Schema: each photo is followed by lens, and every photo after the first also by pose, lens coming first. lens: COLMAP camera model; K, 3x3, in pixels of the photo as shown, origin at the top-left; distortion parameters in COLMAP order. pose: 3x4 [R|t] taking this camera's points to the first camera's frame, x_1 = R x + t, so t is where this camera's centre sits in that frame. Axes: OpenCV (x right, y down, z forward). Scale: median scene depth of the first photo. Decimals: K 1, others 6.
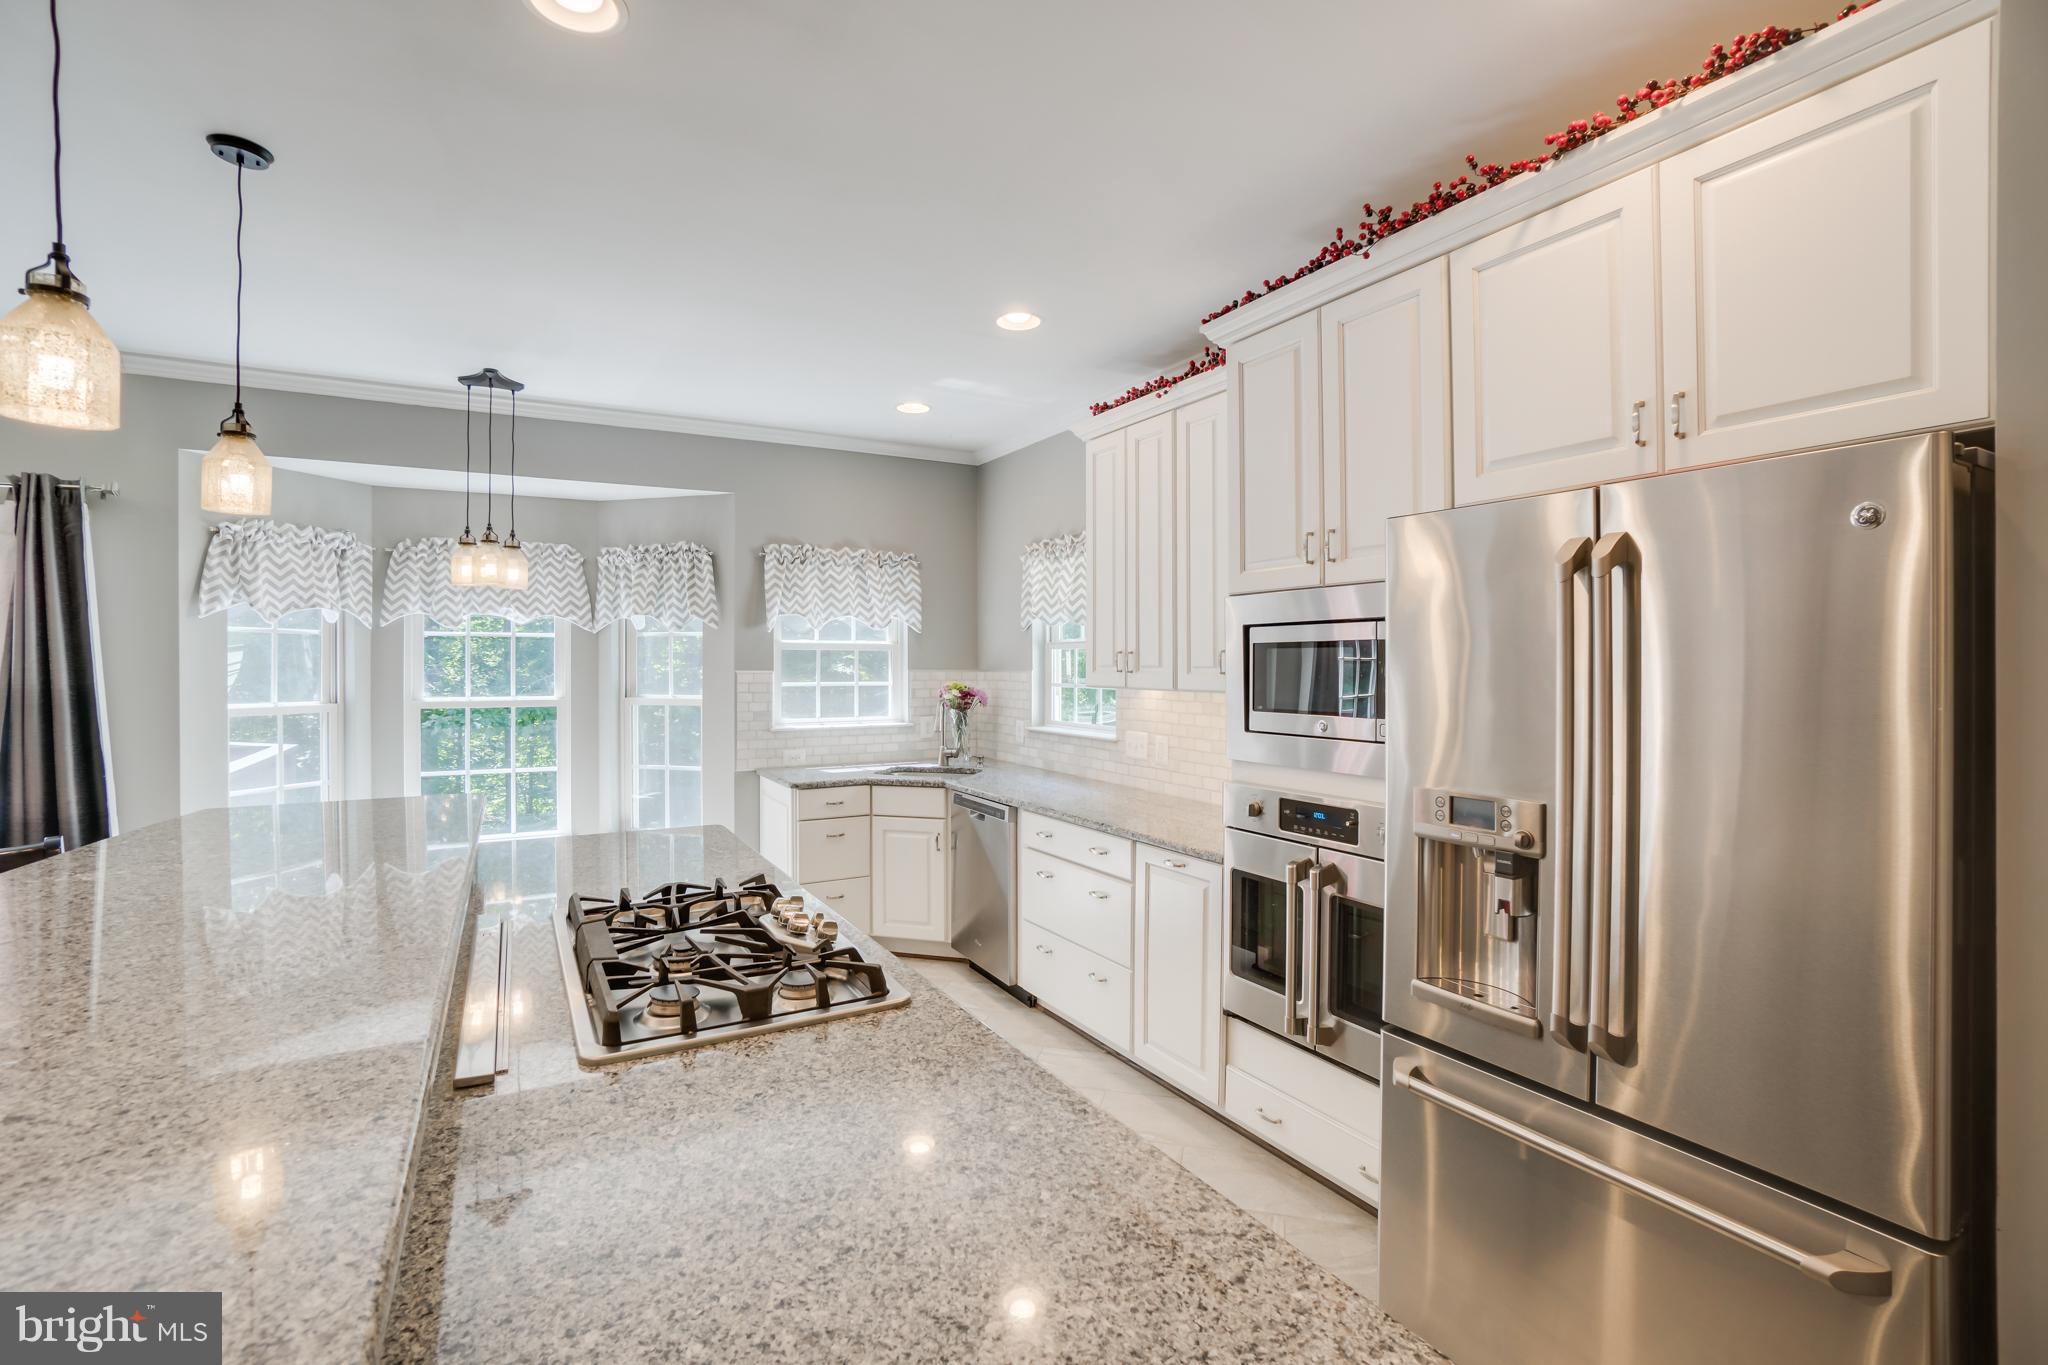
lens RADIAL K [[922.7, 0, 1016.8], [0, 922.7, 668.4], [0, 0, 1]] dist [-0.065599, 0.024642]
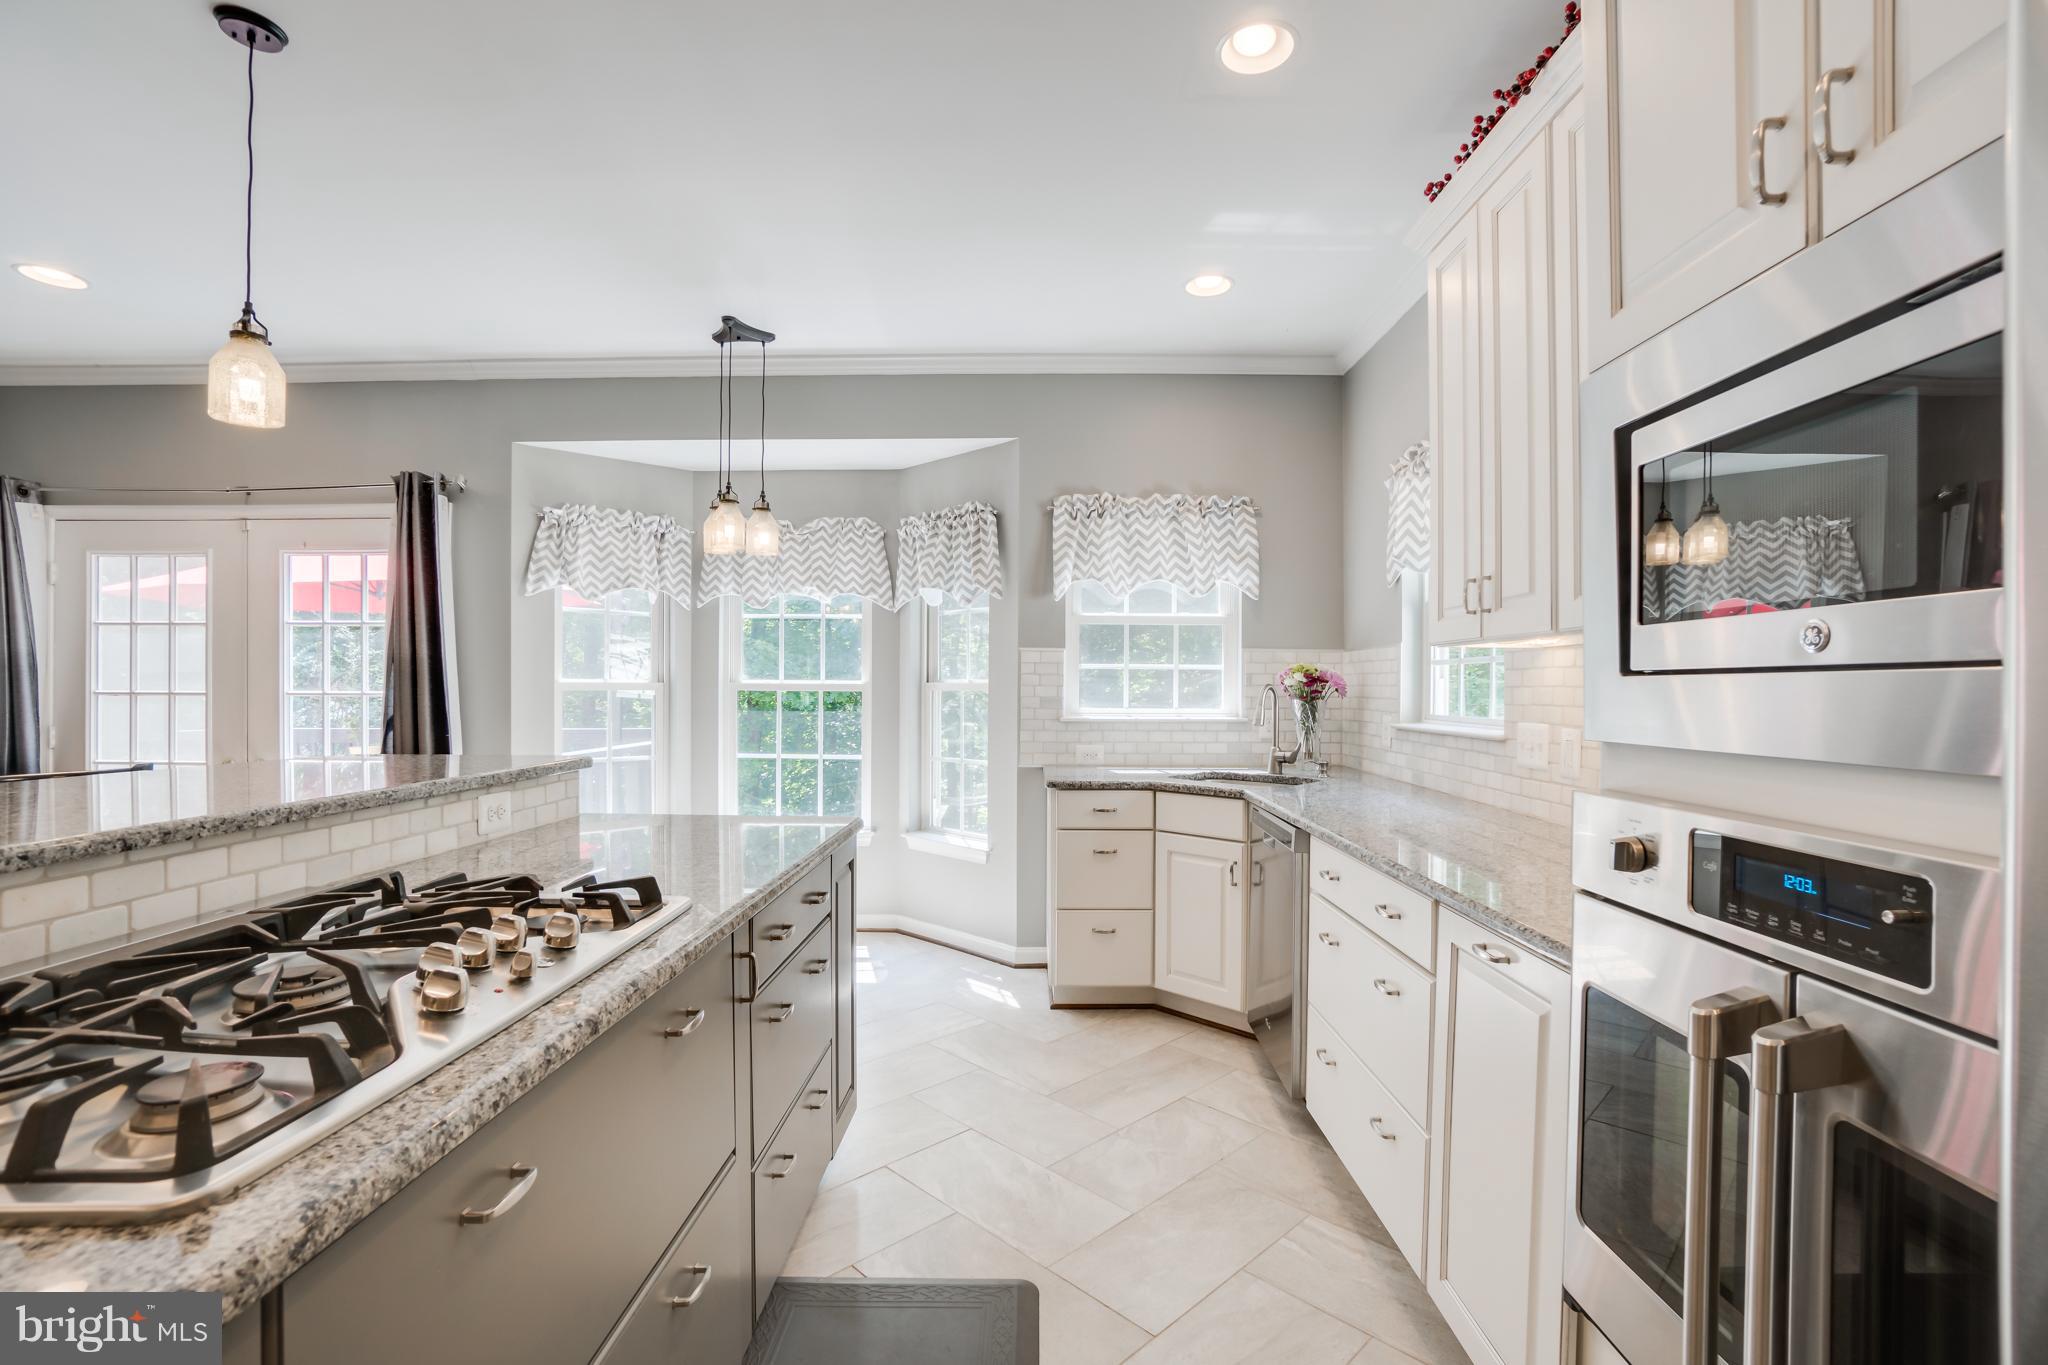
lens RADIAL K [[919.8, 0, 1014.5], [0, 919.8, 692.5], [0, 0, 1]] dist [-0.056482, 0.021595]
pose [[0.859233, 0.005529, -0.511554, 0.136122], [-0.006851, 0.999976, -0.000698, 0.049069], [0.511538, 0.004105, 0.859251, 0.301225]]
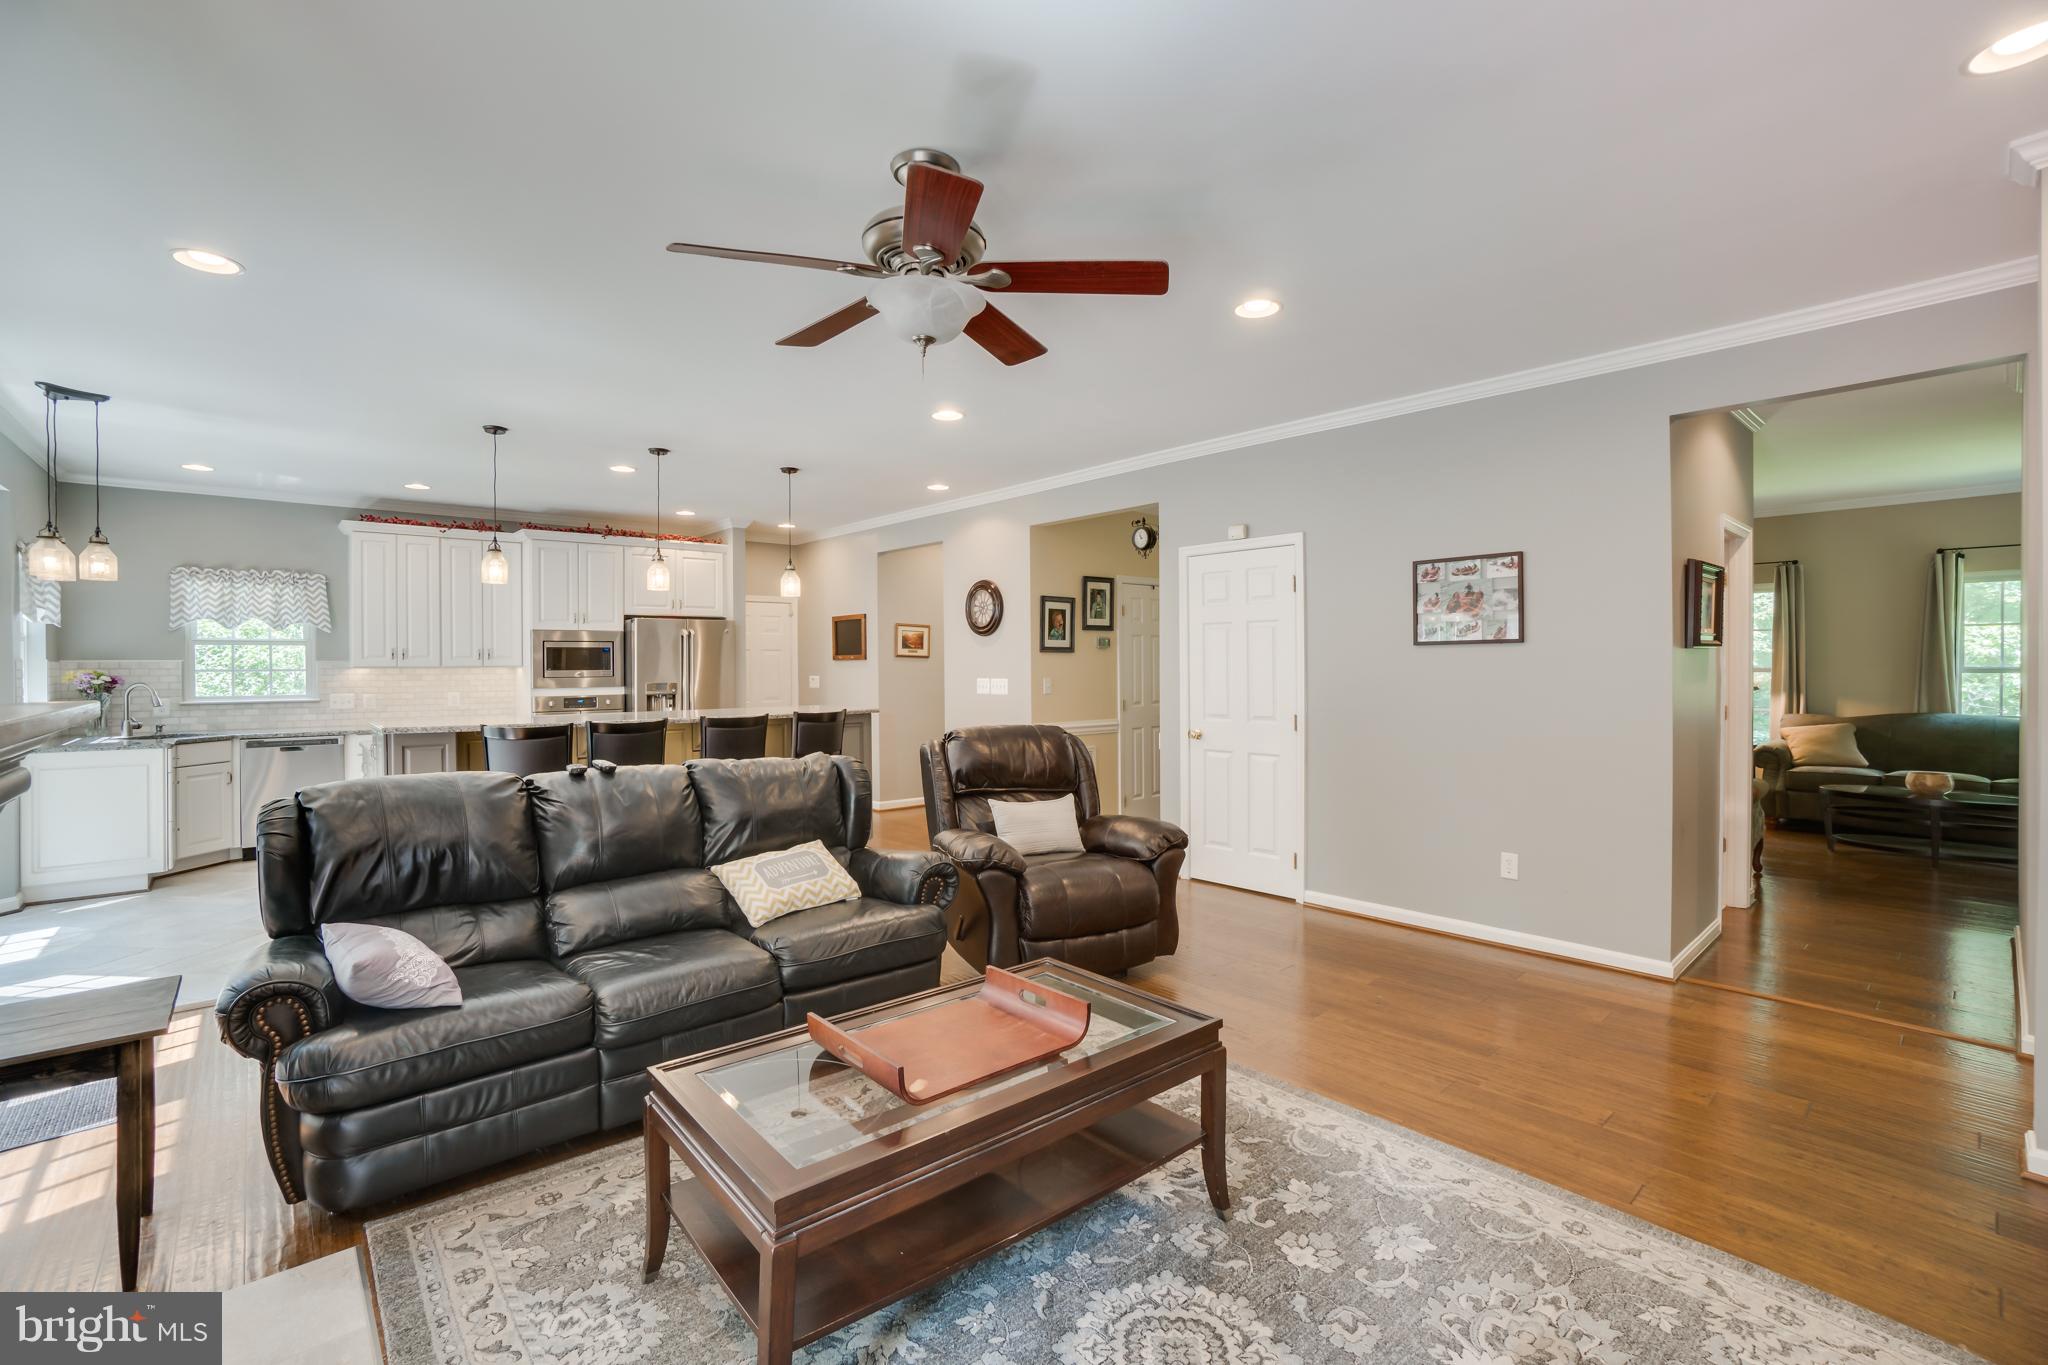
lens RADIAL K [[907.0, 0, 1021.9], [0, 907.0, 671.8], [0, 0, 1]] dist [-0.067597, 0.024106]
pose [[-0.226398, -0.005593, 0.974019, -1.730093], [0.013421, 0.999871, 0.008861, 0.027933], [-0.973942, 0.015078, -0.226294, 0.110113]]
